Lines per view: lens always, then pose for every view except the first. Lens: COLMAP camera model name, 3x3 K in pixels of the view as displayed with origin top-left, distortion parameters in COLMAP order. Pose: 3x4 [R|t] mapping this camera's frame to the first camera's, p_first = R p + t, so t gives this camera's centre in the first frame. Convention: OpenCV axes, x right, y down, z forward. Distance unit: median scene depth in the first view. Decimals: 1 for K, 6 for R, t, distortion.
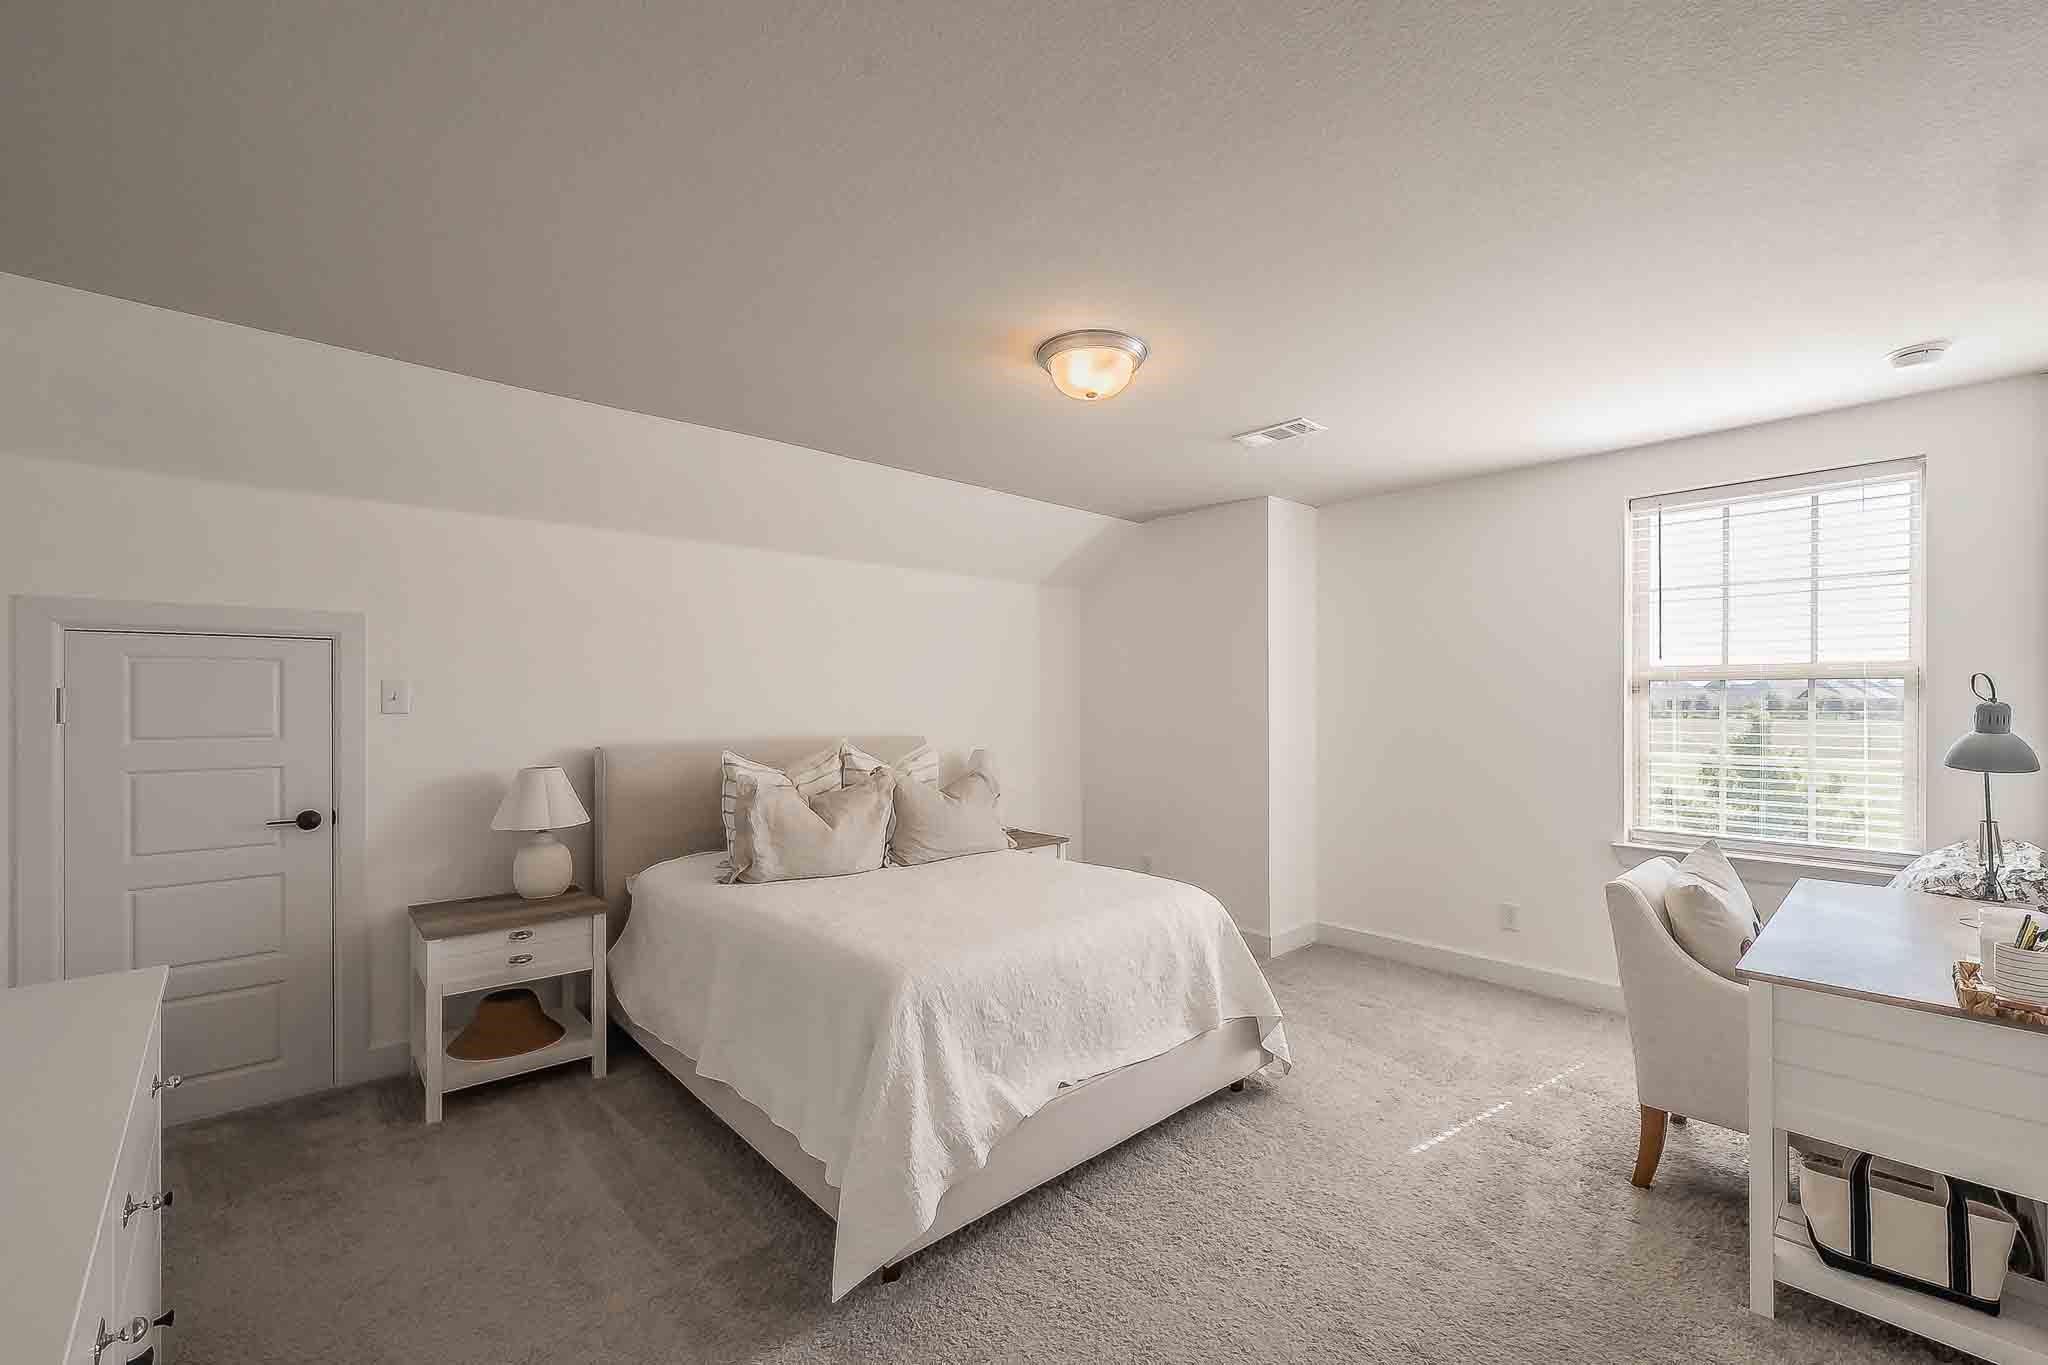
lens RADIAL K [[843.9, 0, 1019.6], [0, 843.9, 692.8], [0, 0, 1]] dist [-0.001812, -0.000043]
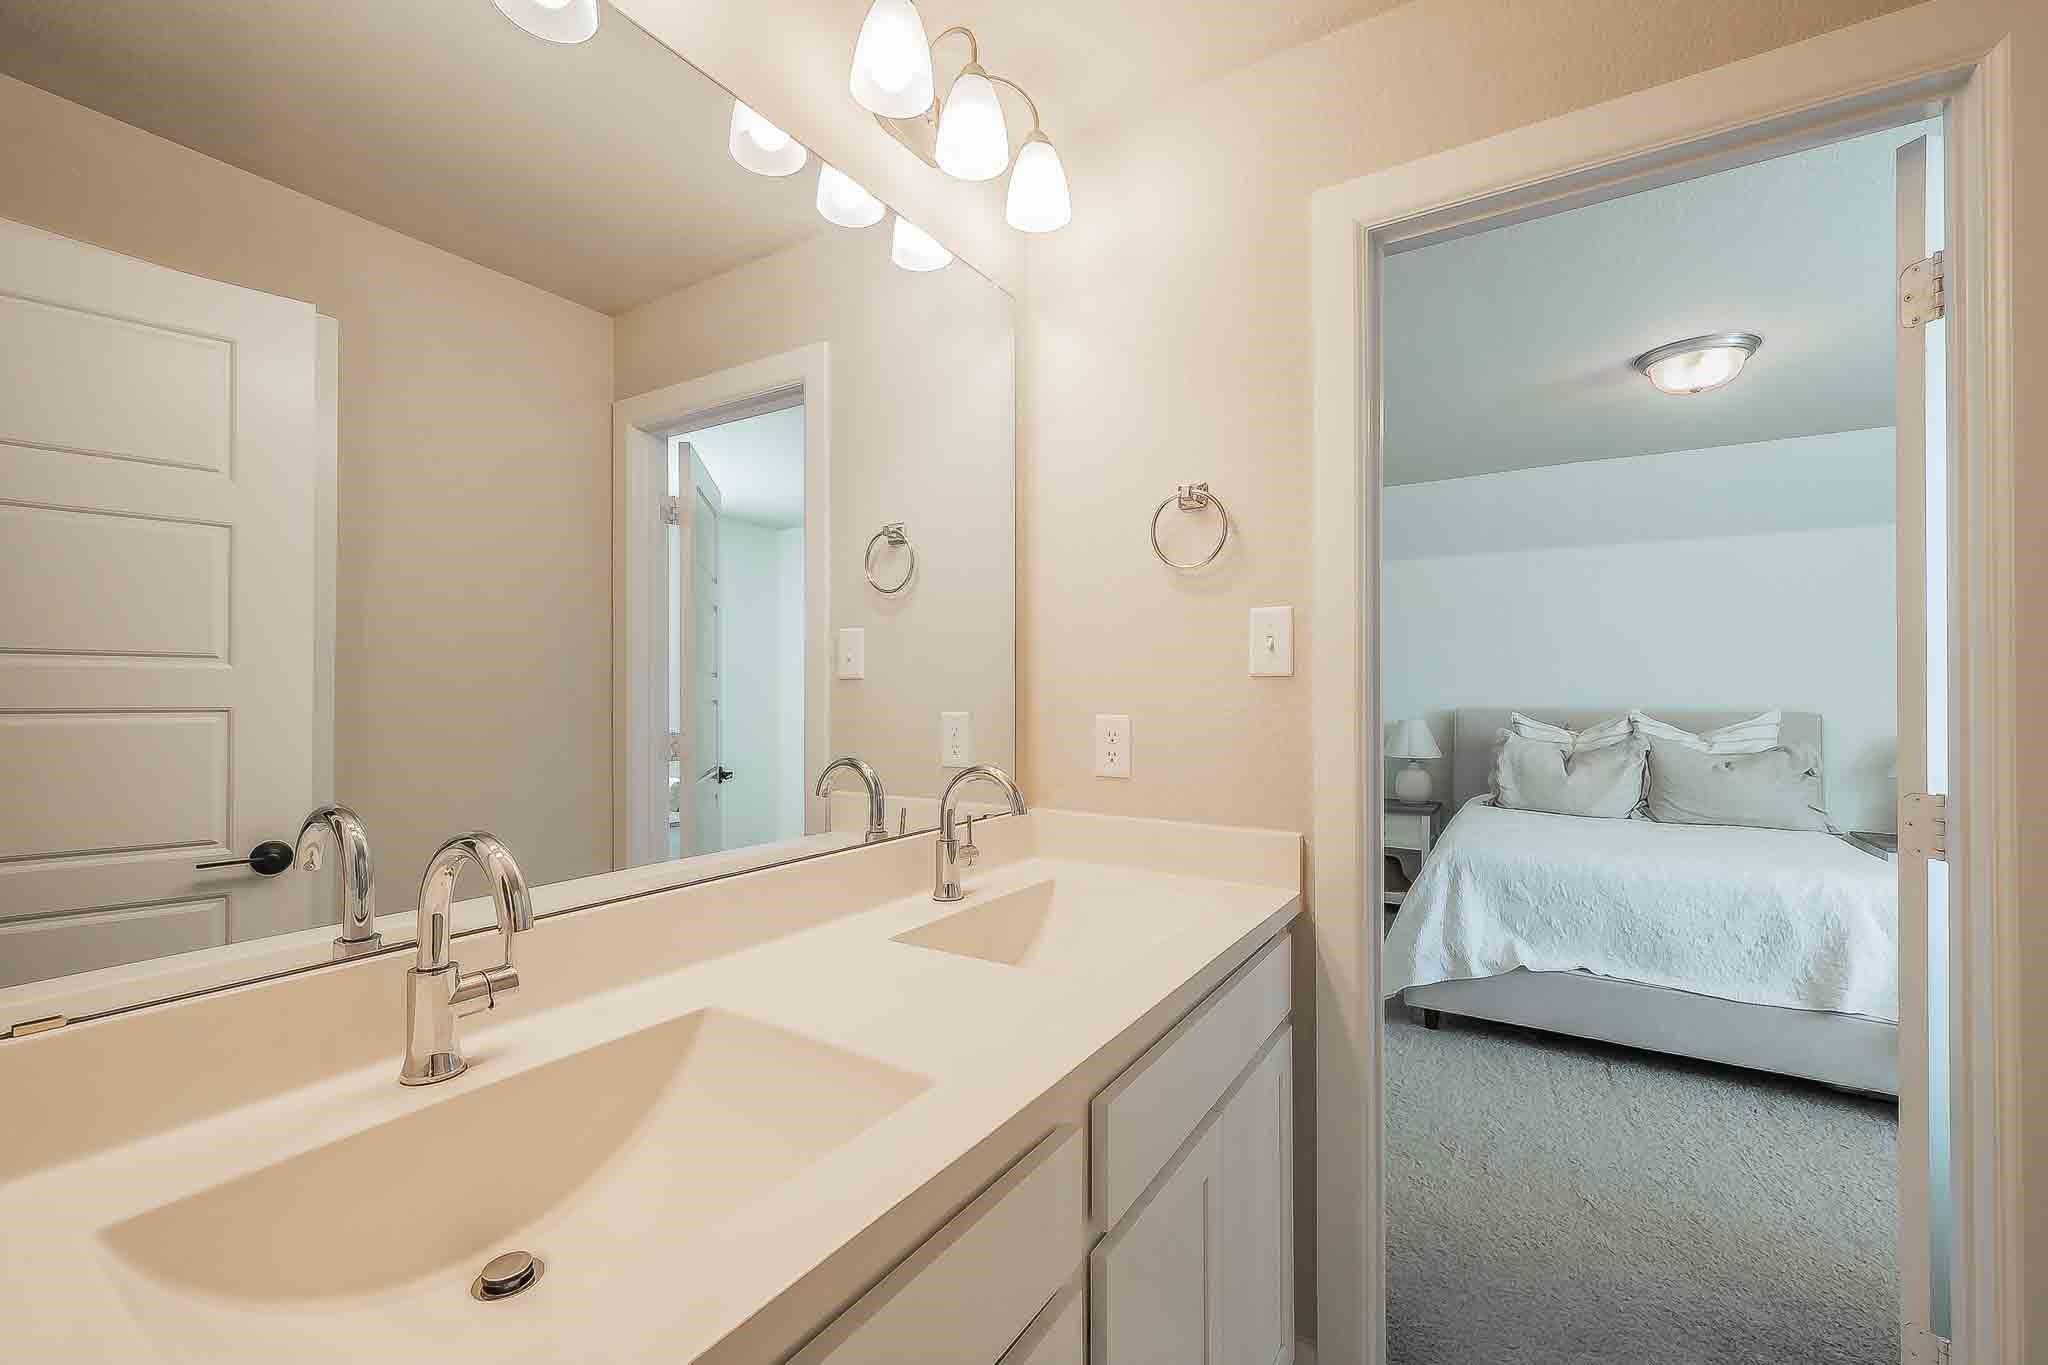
lens RADIAL K [[877.5, 0, 1019.6], [0, 877.5, 680.3], [0, 0, 1]] dist [0.001774, -0.000001]
pose [[0.277324, -0.003626, -0.960770, 0.929956], [0.003064, 0.999991, -0.002889, 0.024048], [0.960772, -0.002143, 0.277333, -0.160923]]
